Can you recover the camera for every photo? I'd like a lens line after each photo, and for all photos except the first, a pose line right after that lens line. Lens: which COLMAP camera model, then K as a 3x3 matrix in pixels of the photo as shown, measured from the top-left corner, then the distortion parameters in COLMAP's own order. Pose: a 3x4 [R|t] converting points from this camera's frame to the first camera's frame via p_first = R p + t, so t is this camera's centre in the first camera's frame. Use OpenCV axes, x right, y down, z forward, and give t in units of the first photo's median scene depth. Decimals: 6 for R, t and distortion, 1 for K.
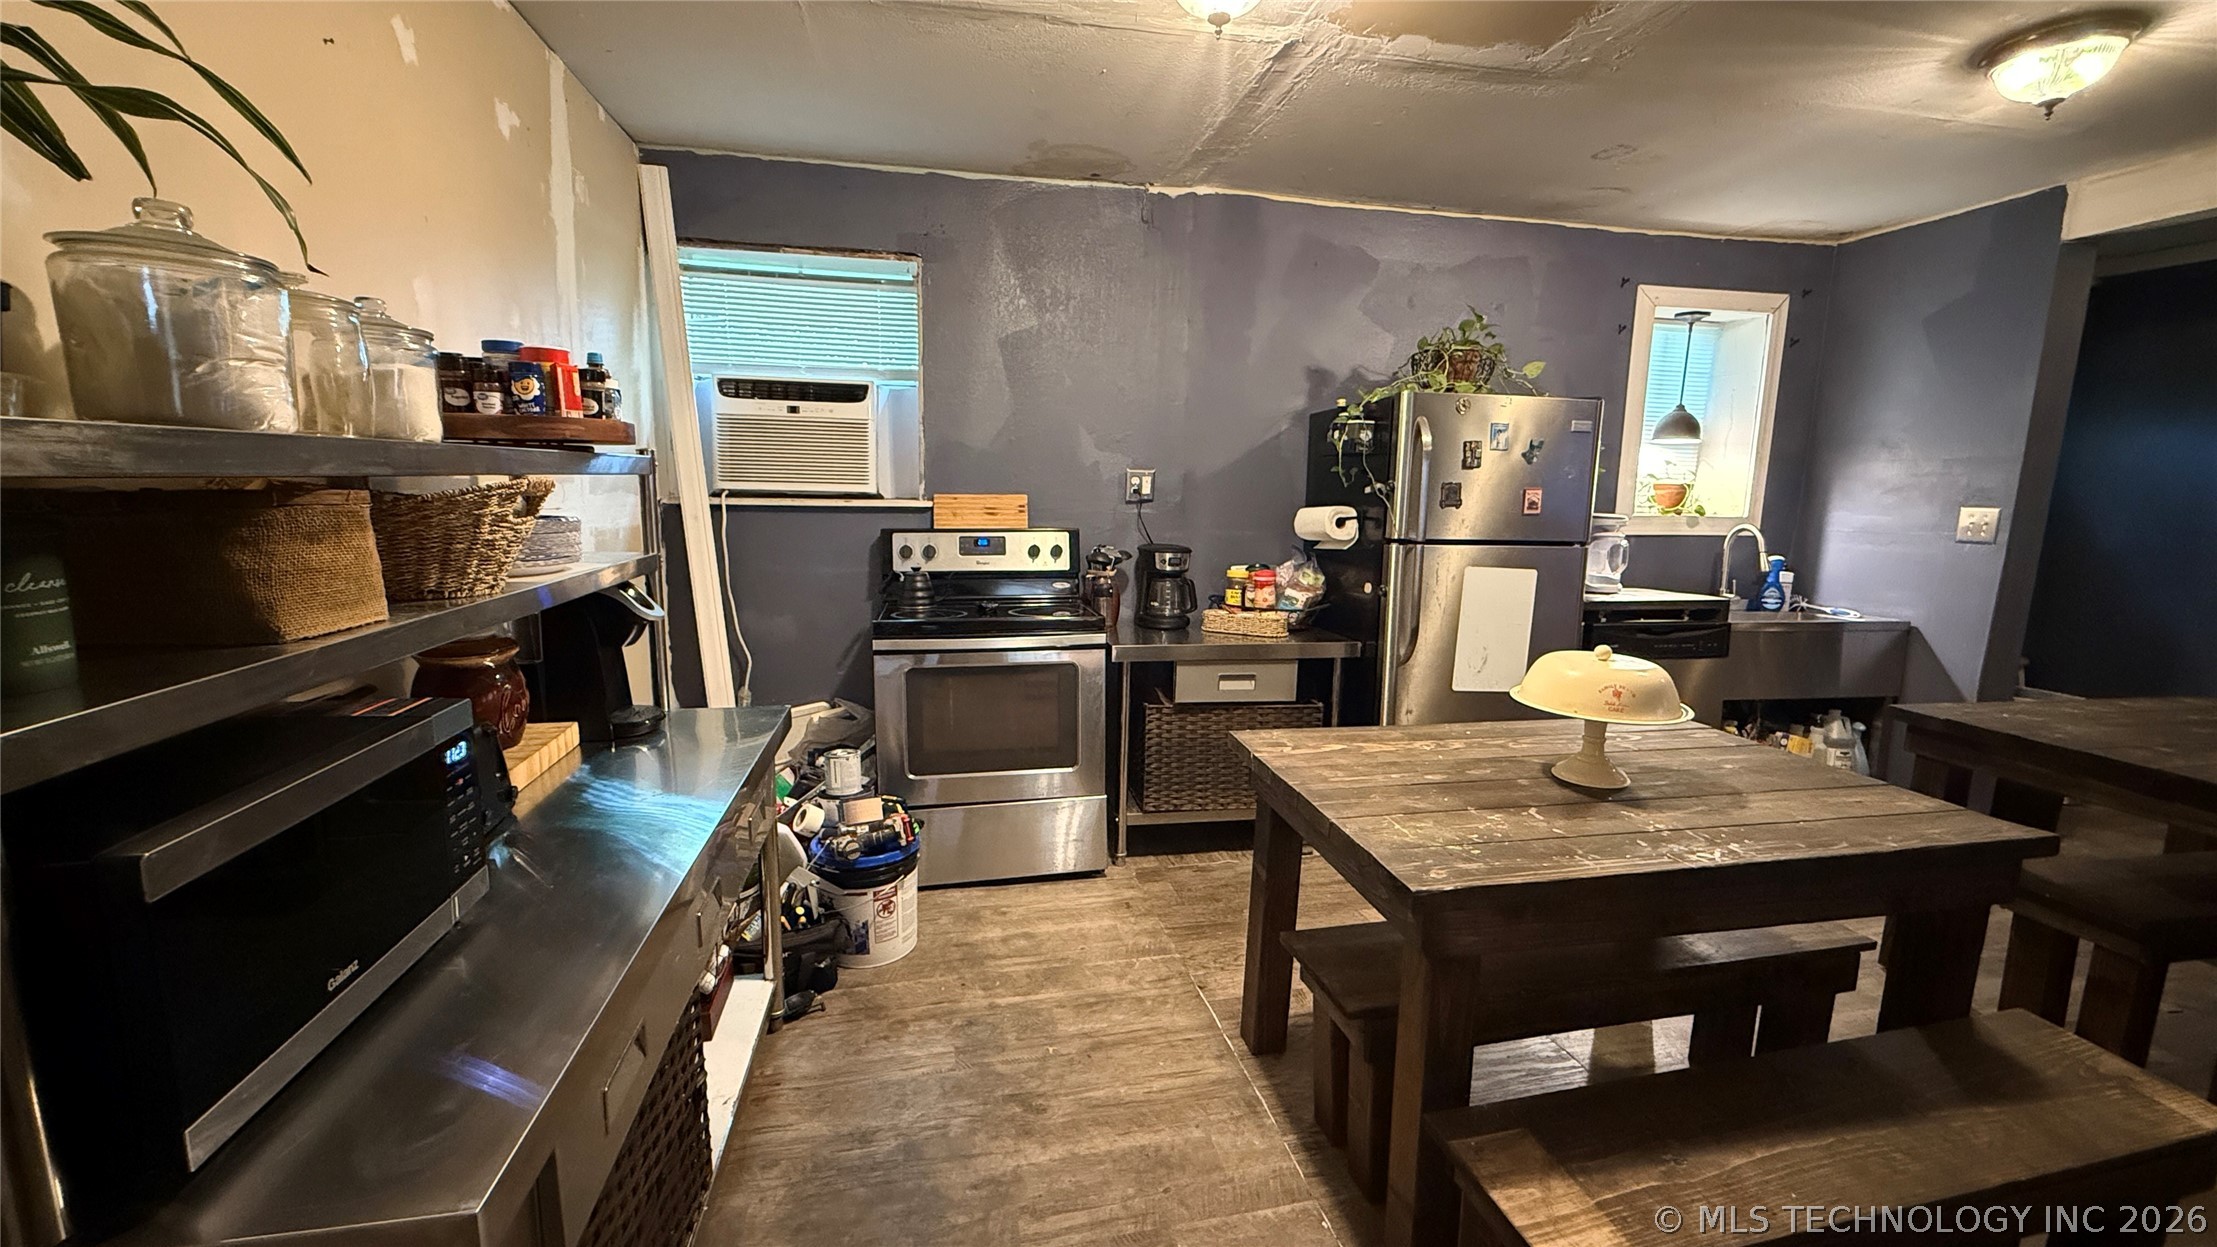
lens RADIAL K [[887.2, 0, 1106.6], [0, 887.2, 624.2], [0, 0, 1]] dist [0.002429, -0.000233]
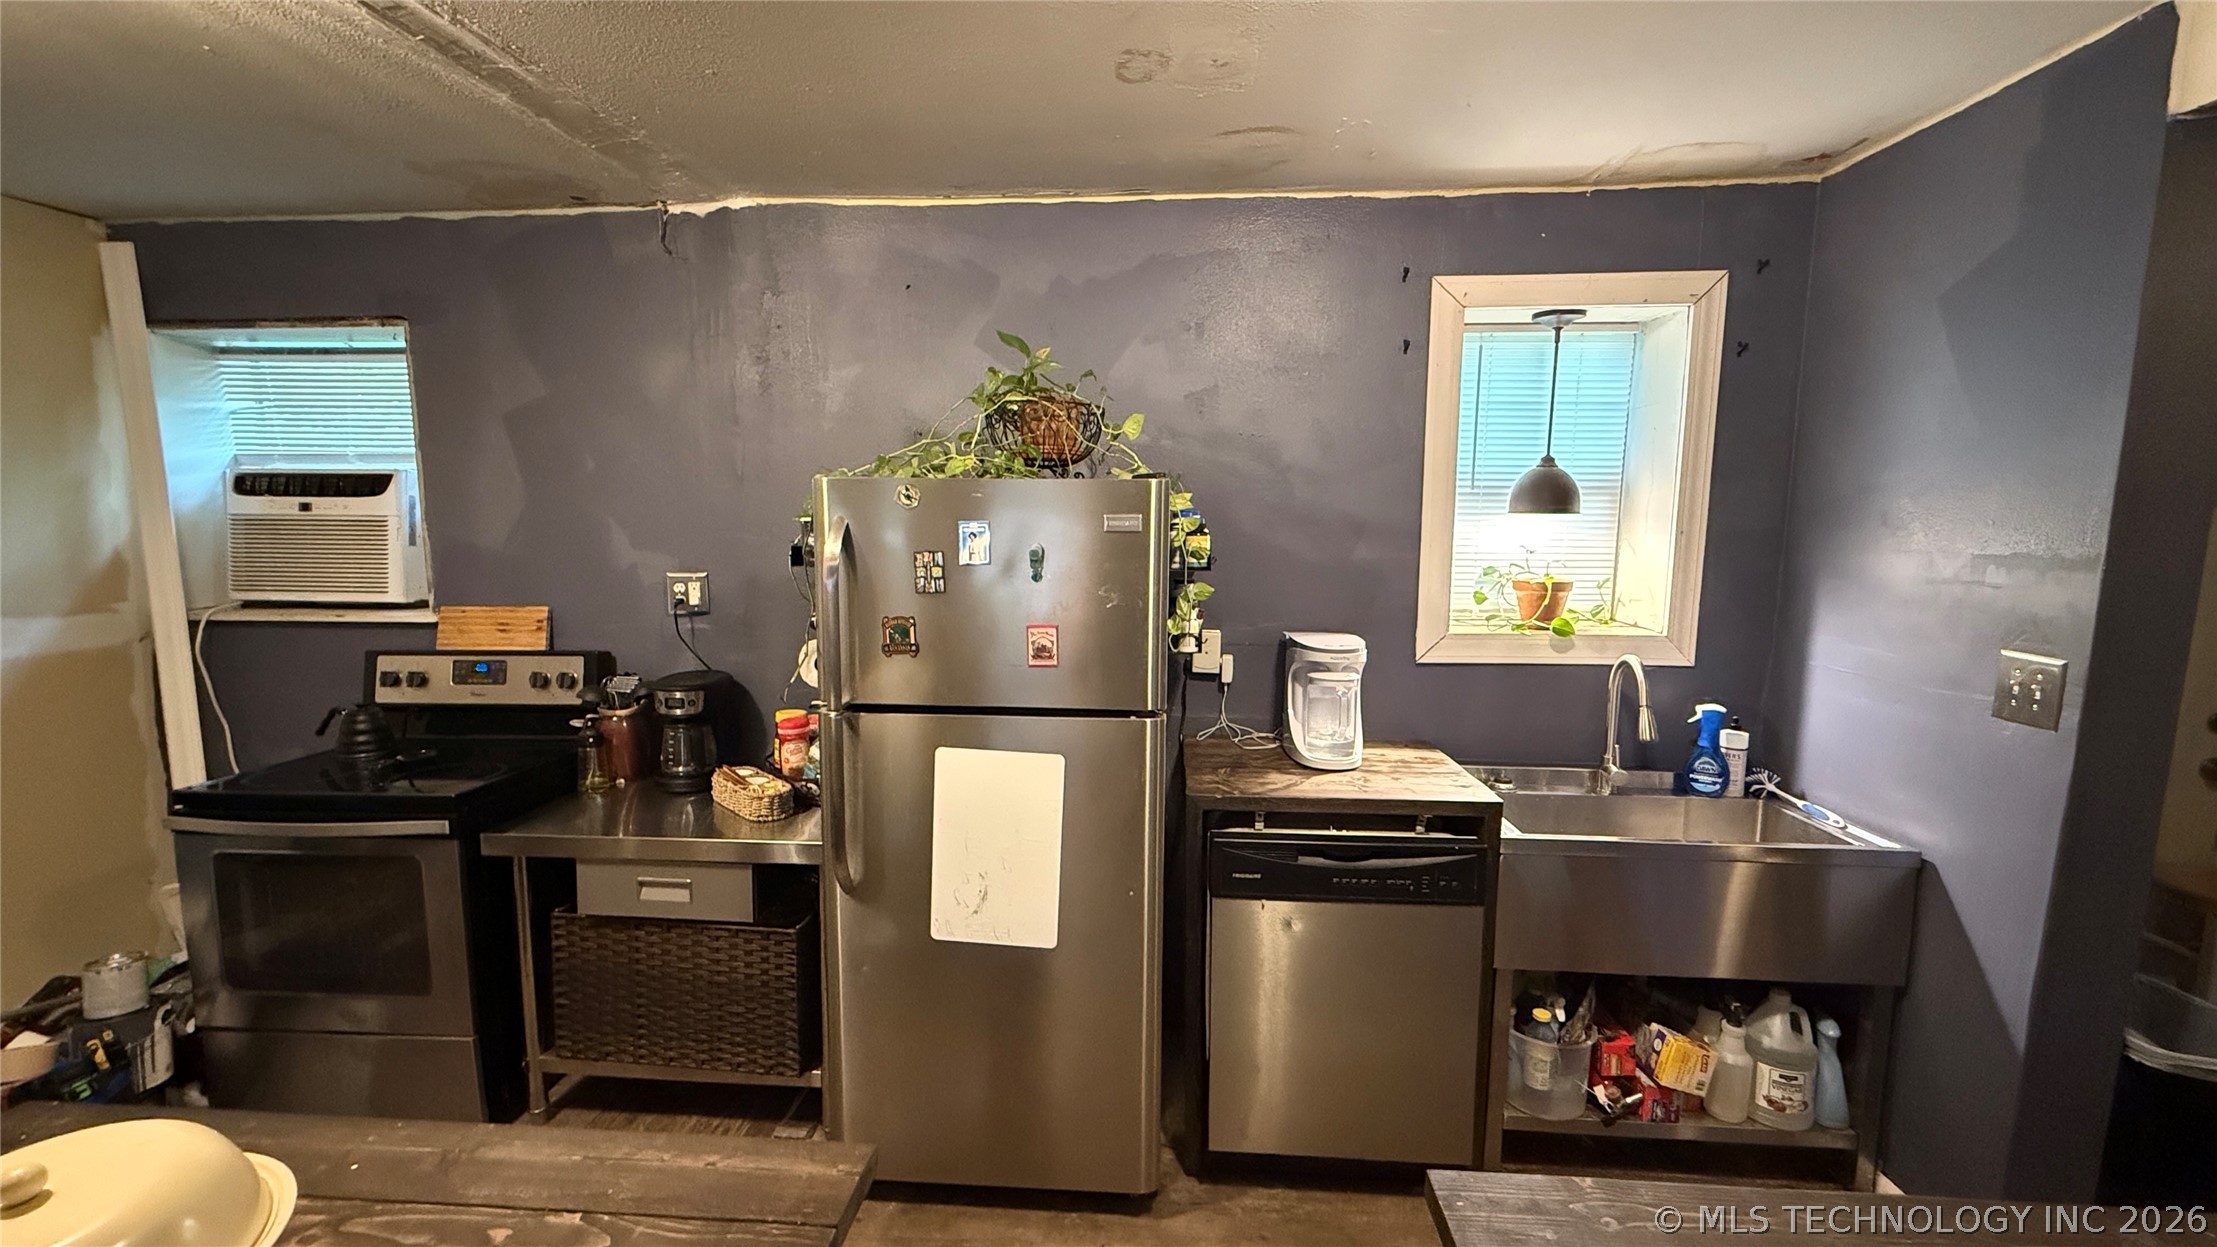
lens RADIAL K [[887.2, 0, 1118.9], [0, 887.2, 623.1], [0, 0, 1]] dist [0.002429, -0.000233]
pose [[0.965634, 0.016336, -0.259391, 0.622840], [-0.024265, 0.999330, -0.027395, -0.125541], [0.258769, 0.032747, 0.965384, 0.379936]]
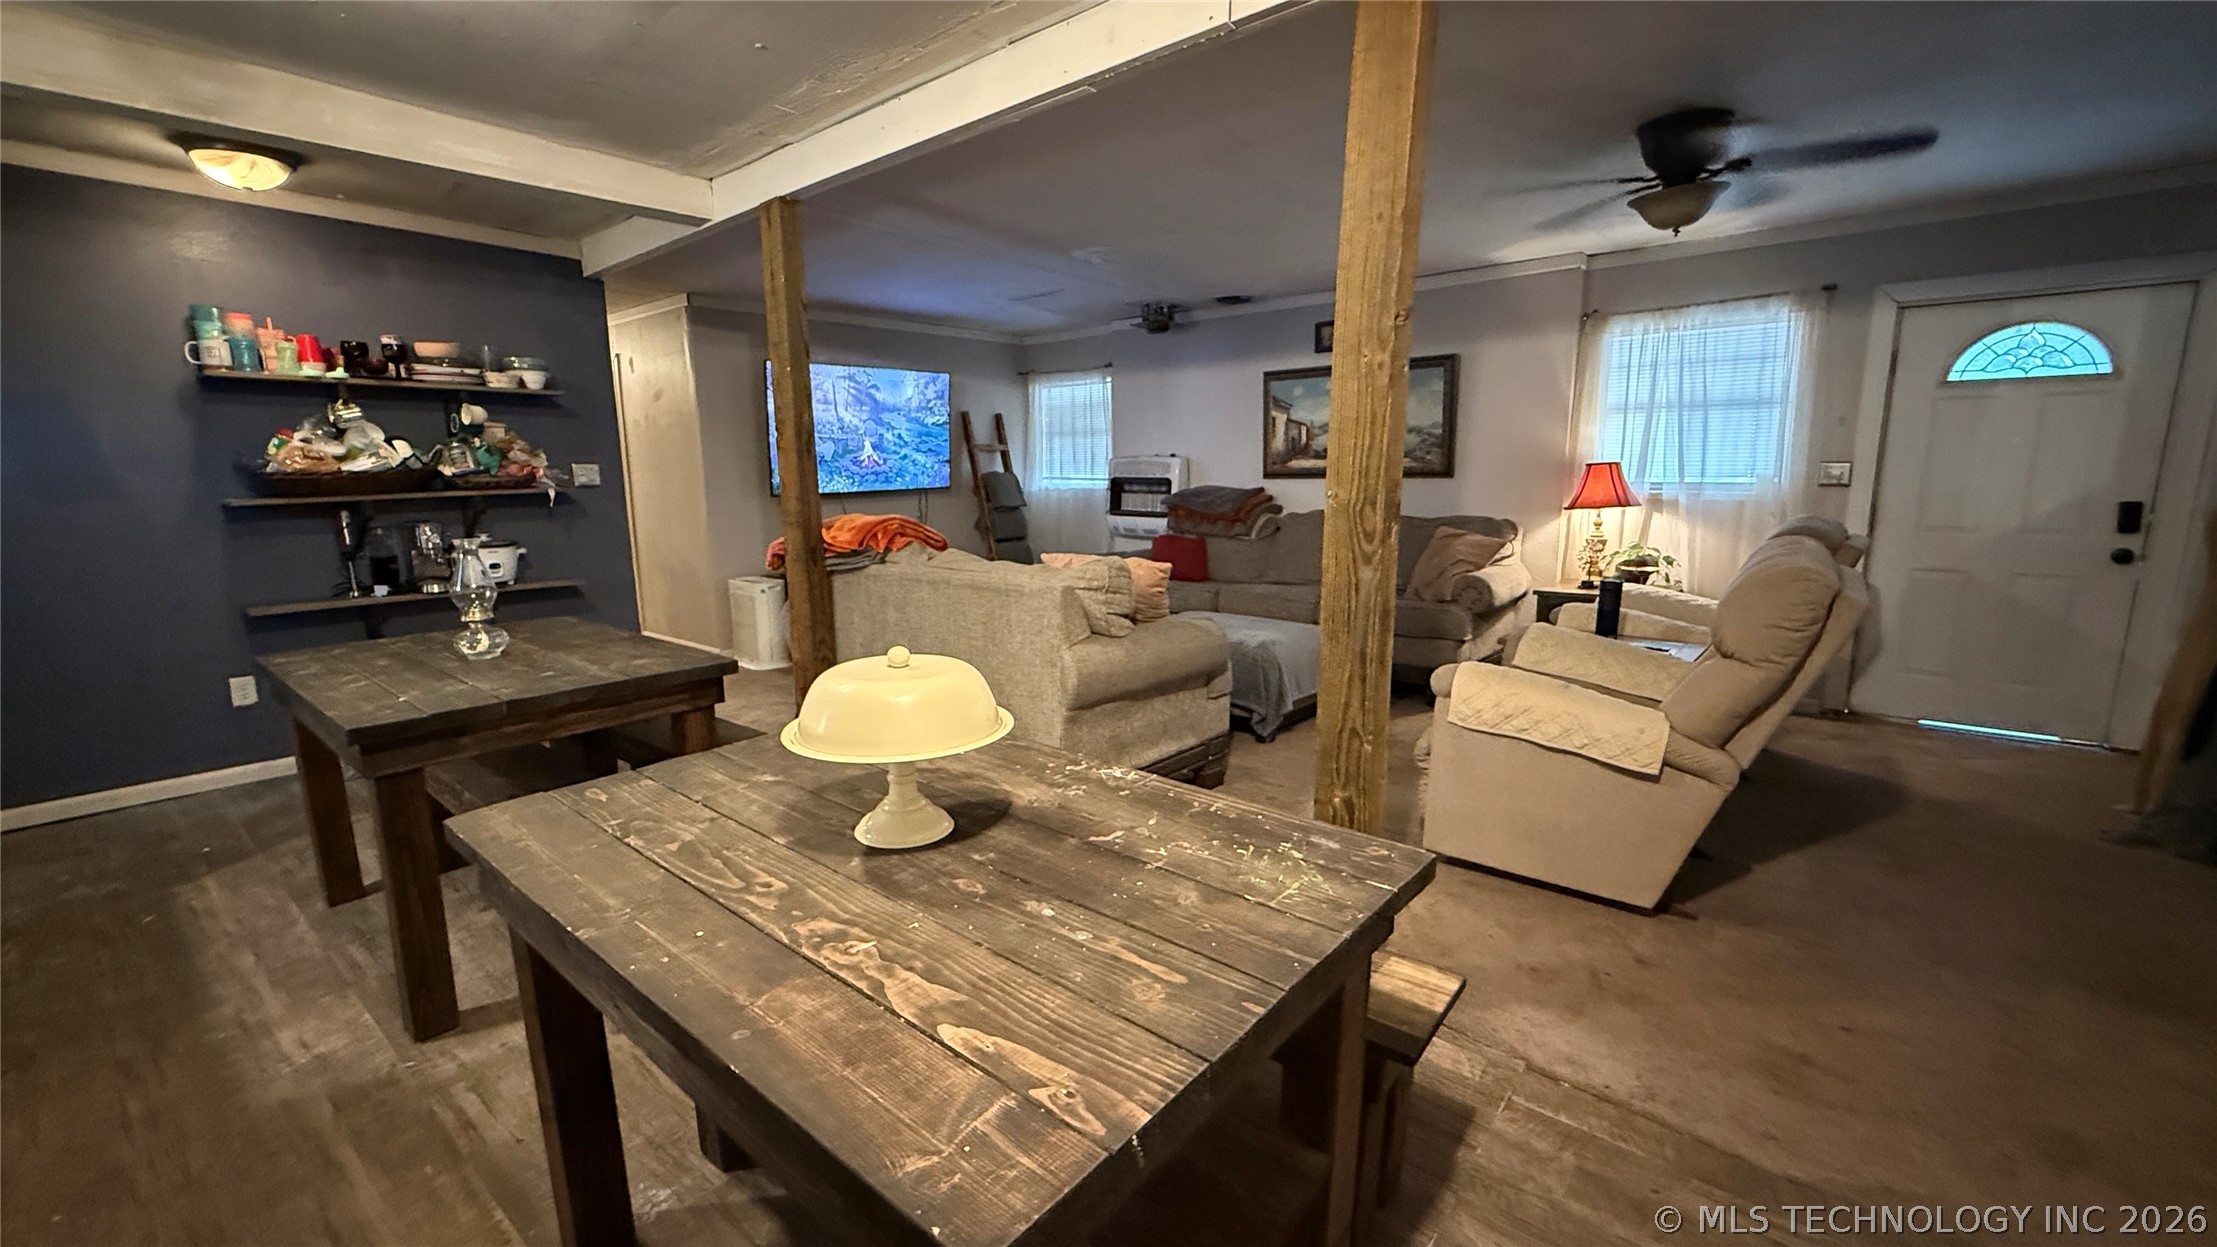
lens RADIAL K [[887.2, 0, 1104.2], [0, 887.2, 626.9], [0, 0, 1]] dist [0.002429, -0.000233]
pose [[-0.627477, -0.155297, 0.762991, -0.044354], [0.120035, 0.948901, 0.291852, -0.094829], [-0.769327, 0.274716, -0.576773, 0.676185]]
